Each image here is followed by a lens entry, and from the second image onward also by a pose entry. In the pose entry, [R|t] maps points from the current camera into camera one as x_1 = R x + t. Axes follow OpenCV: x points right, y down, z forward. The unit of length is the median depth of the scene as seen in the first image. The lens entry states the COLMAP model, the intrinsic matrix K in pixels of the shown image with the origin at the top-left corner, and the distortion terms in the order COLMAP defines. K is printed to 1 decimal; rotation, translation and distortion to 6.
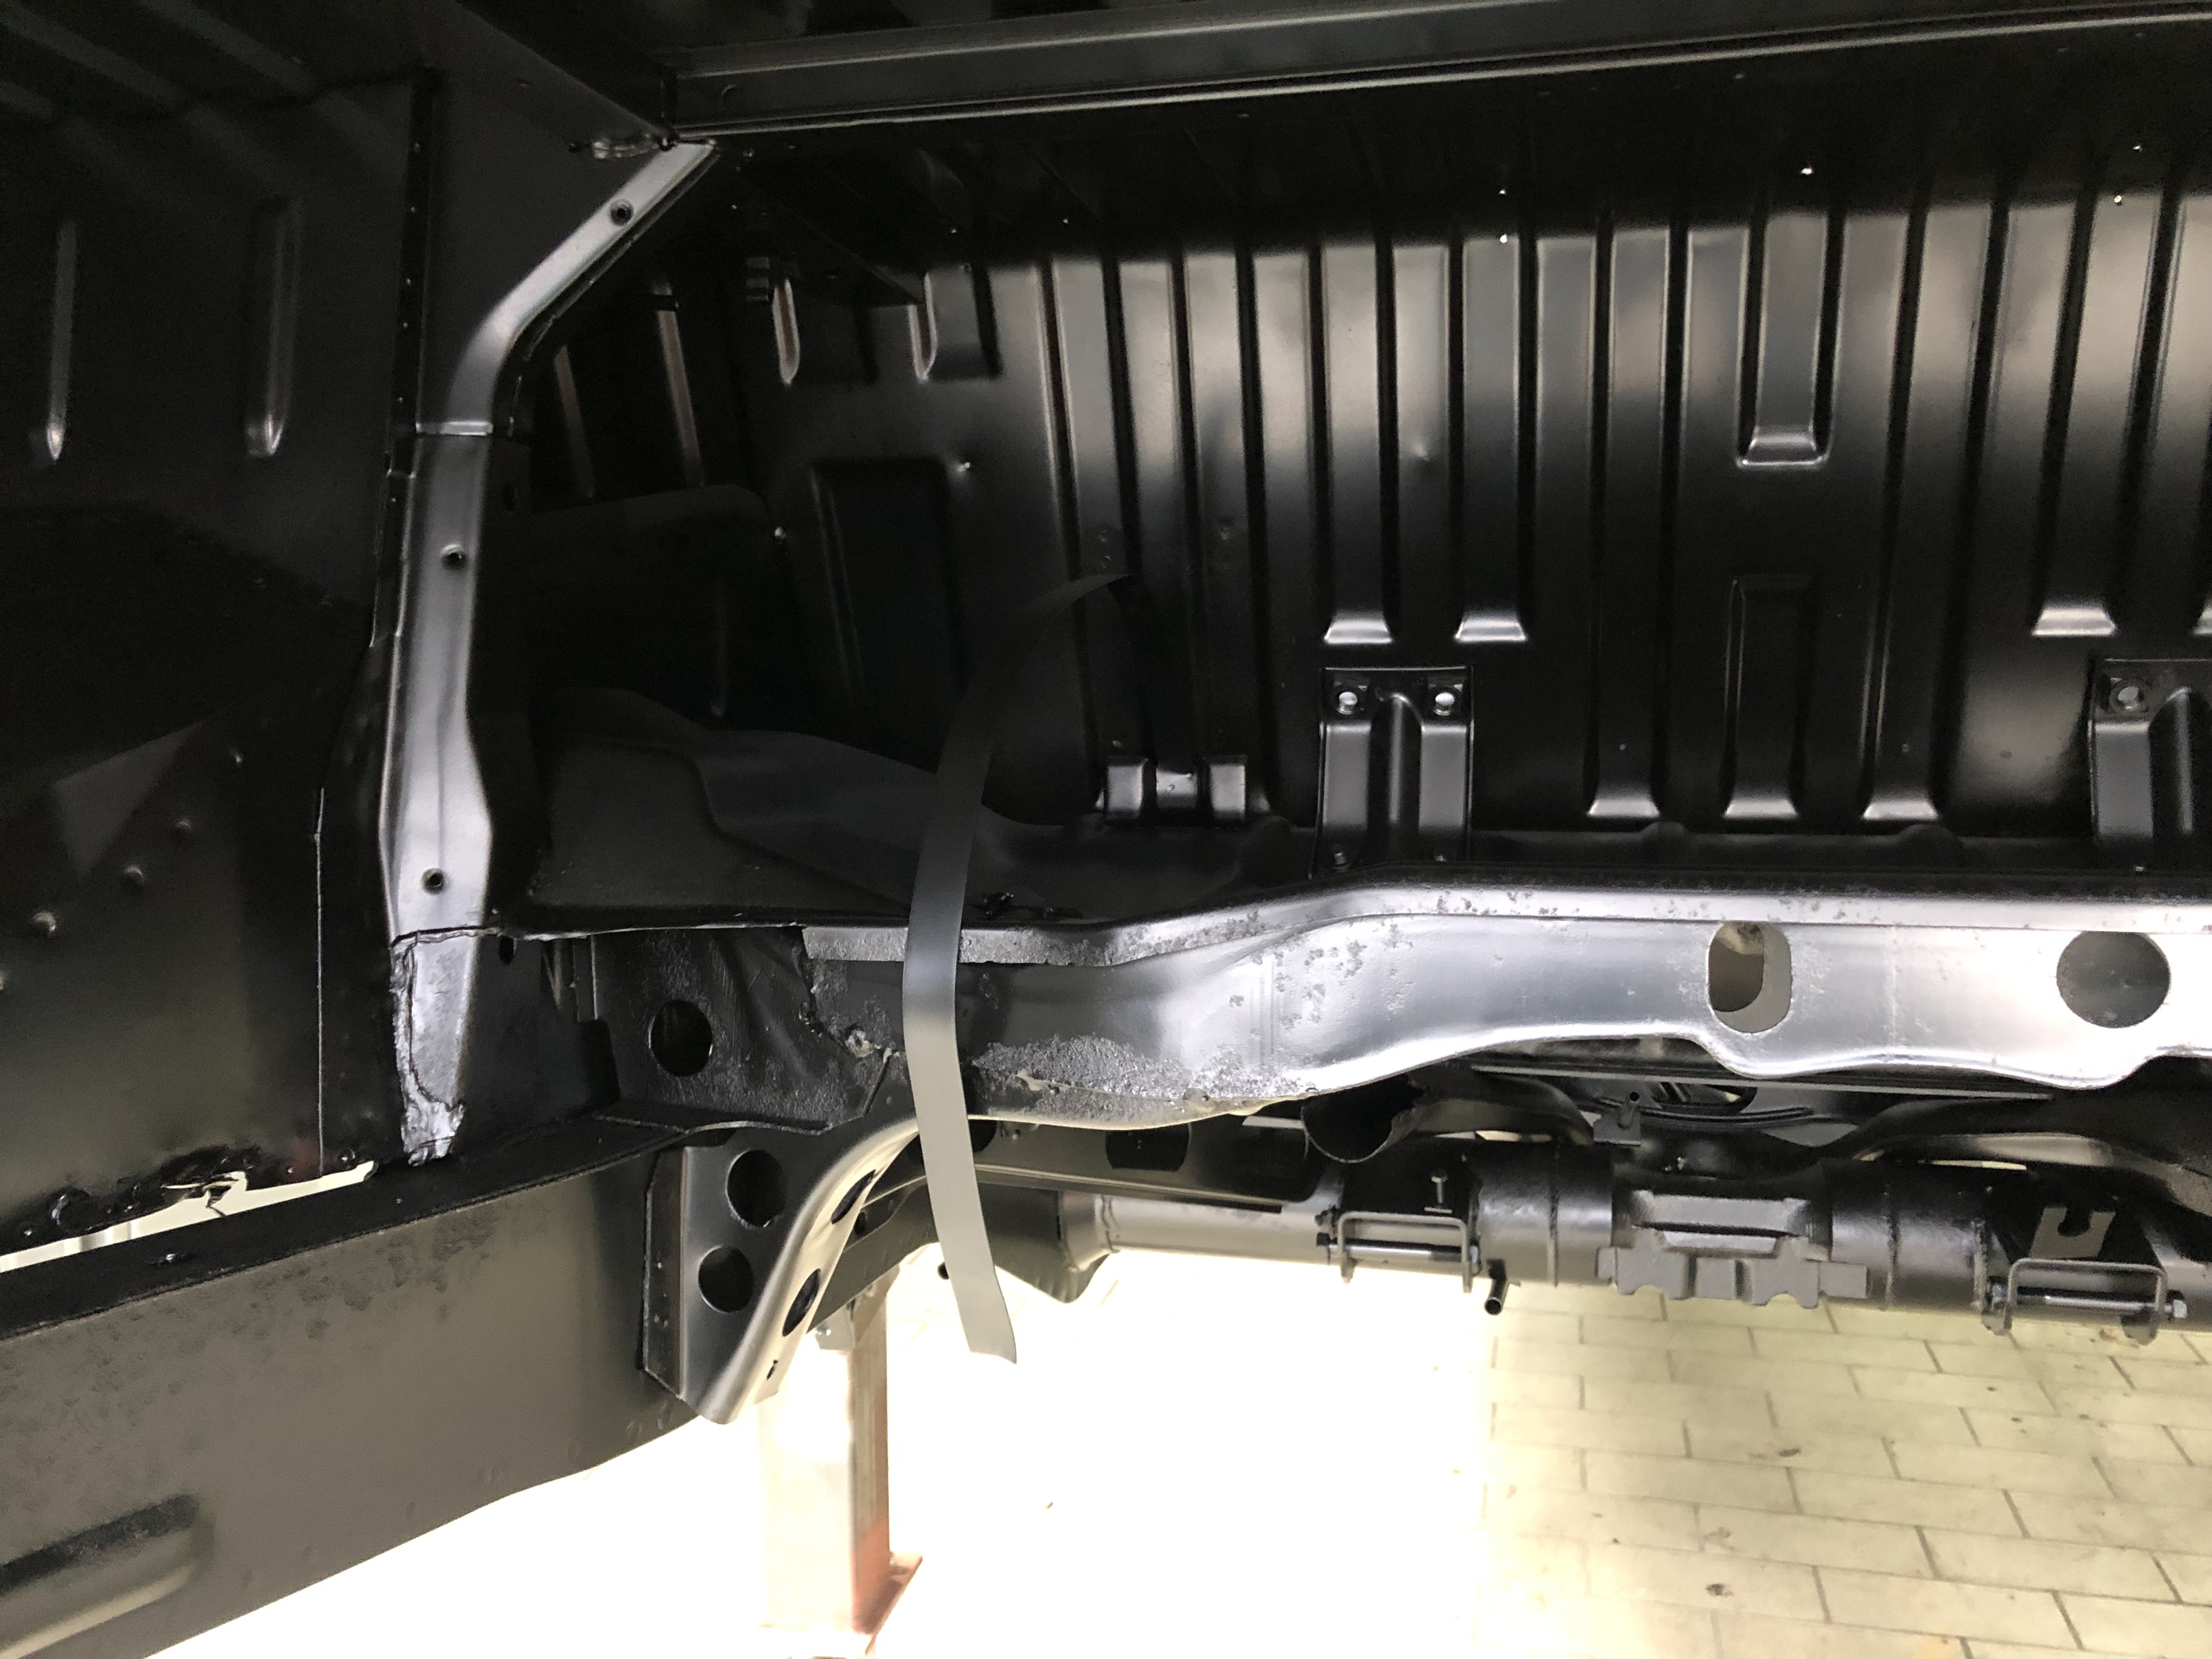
lens RADIAL K [[1838.4, 0, 1107.1], [0, 1838.4, 833.4], [0, 0, 1]] dist [-0.017095, -0.003717]
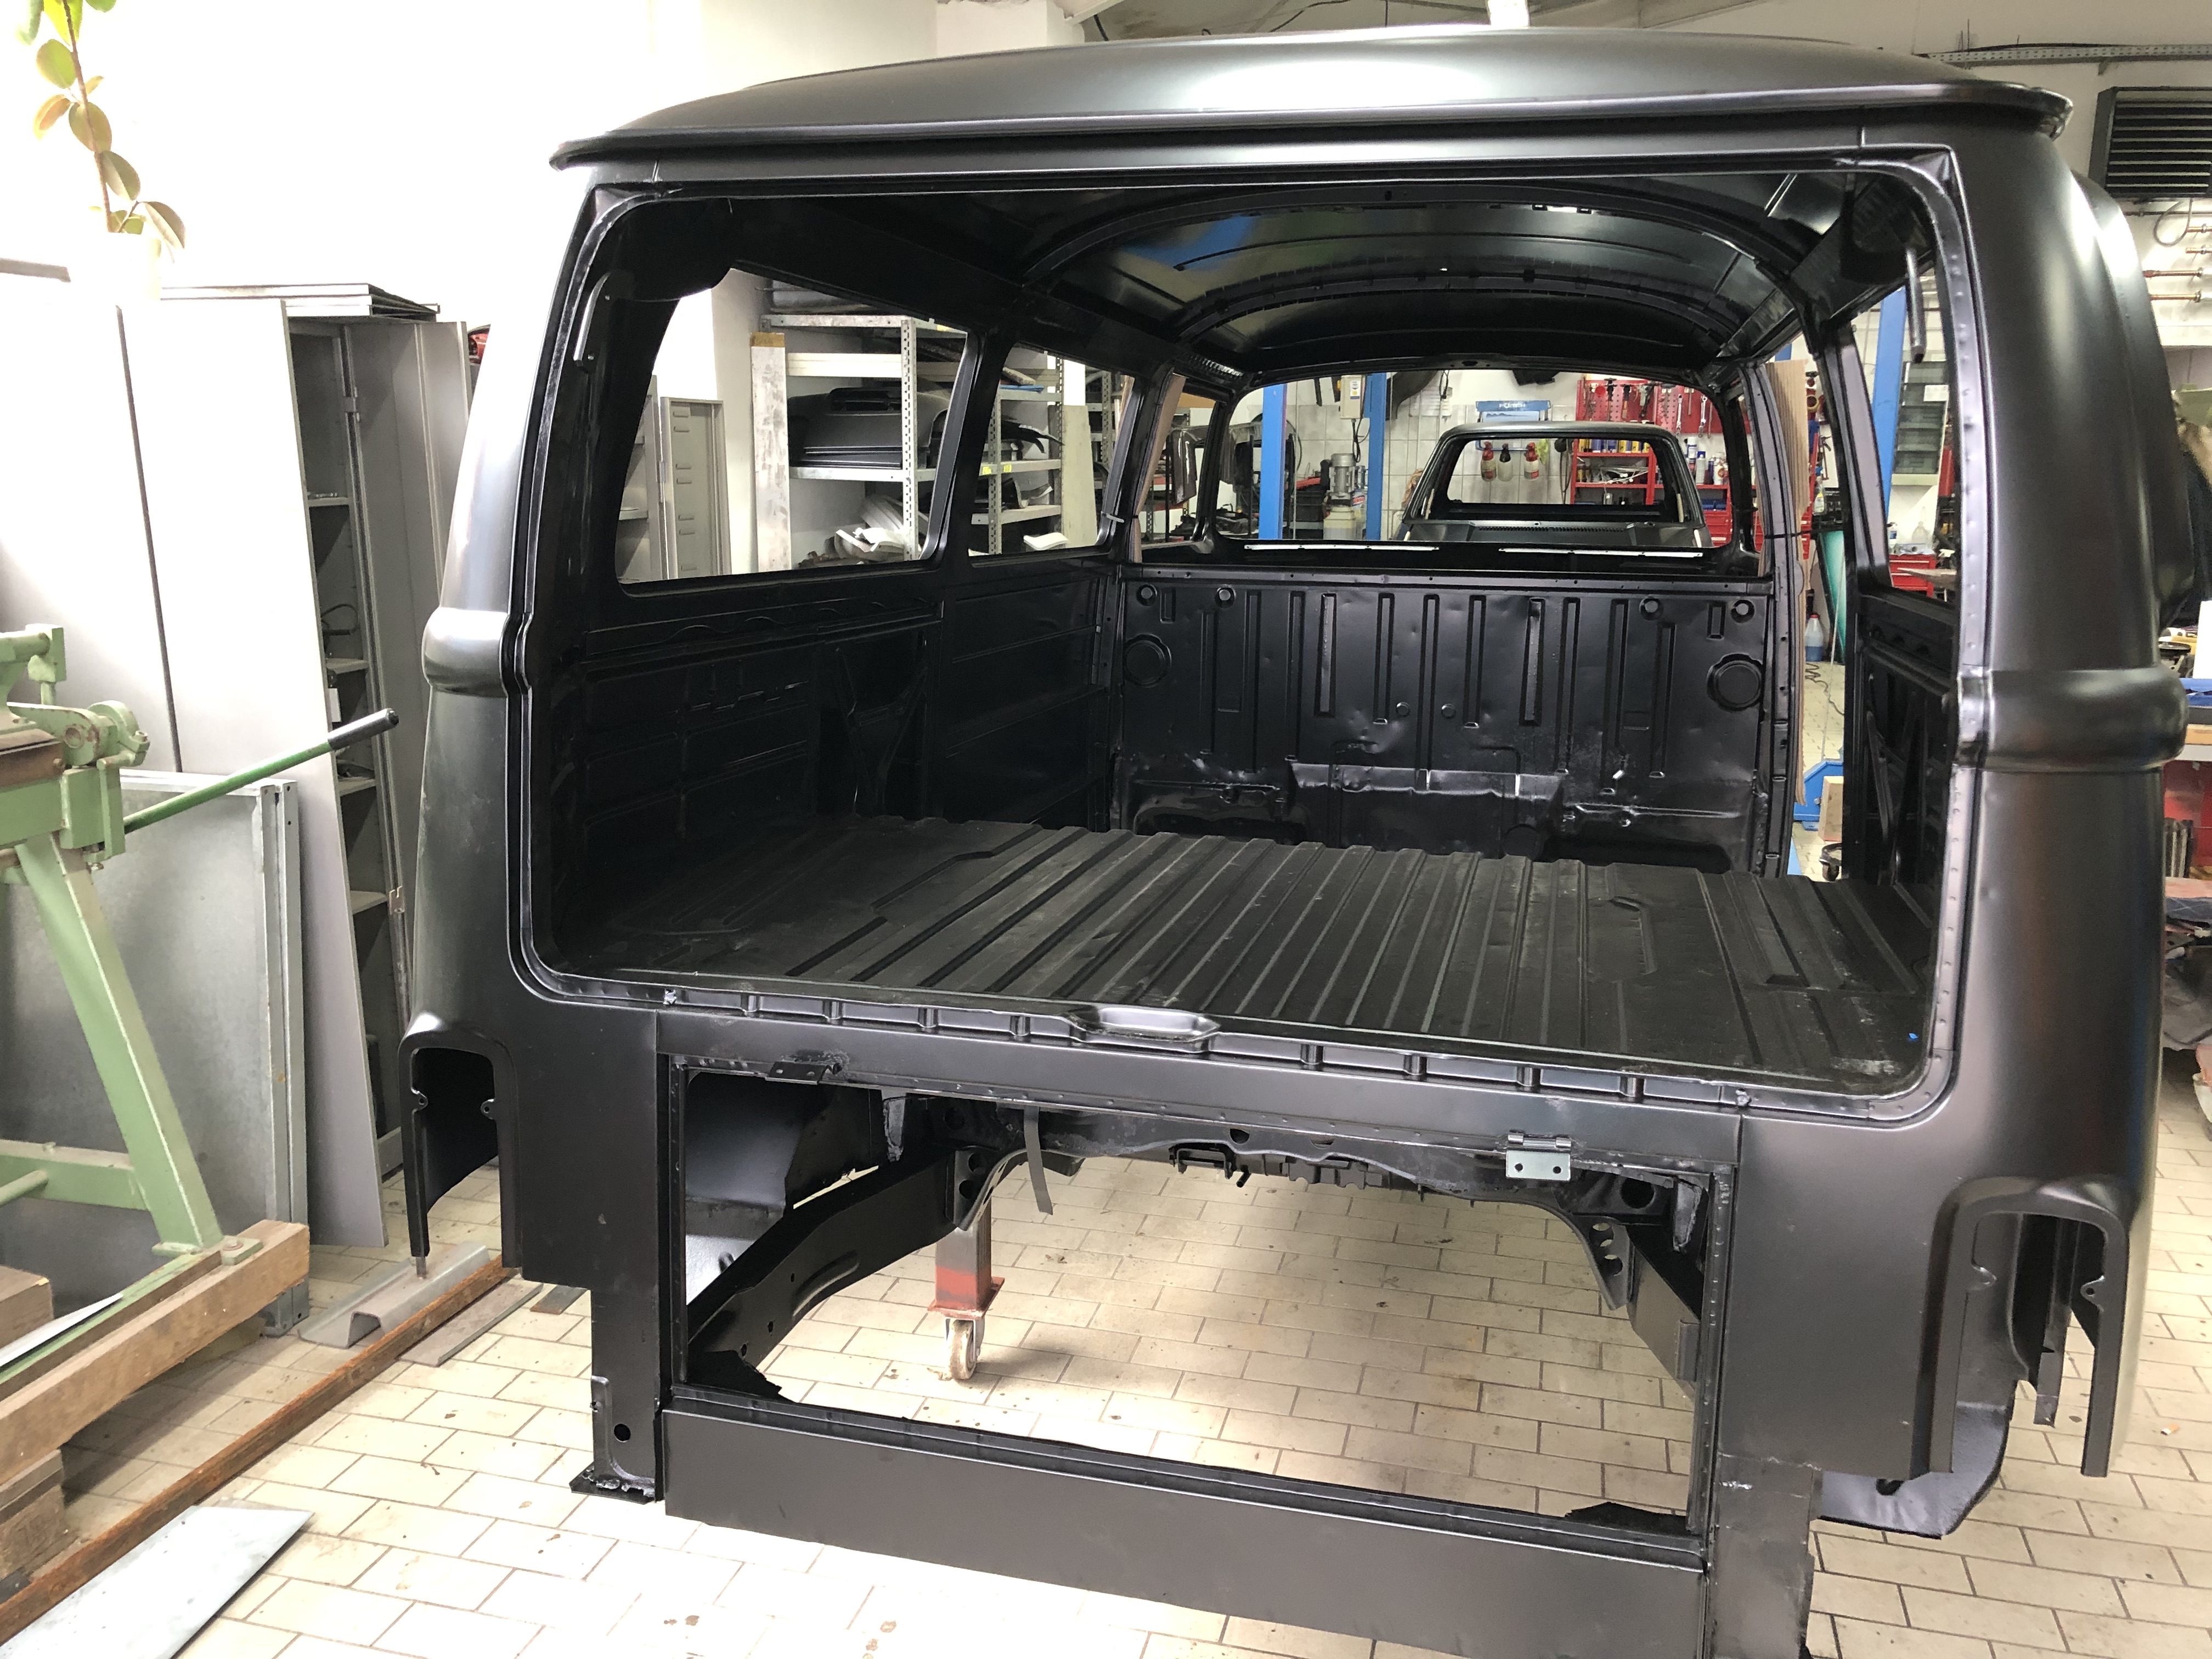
lens RADIAL K [[1838.4, 0, 1105.4], [0, 1838.4, 821.7], [0, 0, 1]] dist [-0.017095, -0.003717]
pose [[0.999821, 0.016552, -0.009124, 0.042253], [-0.015420, 0.993514, 0.112656, -0.523907], [0.010930, -0.112495, 0.993592, -1.467570]]
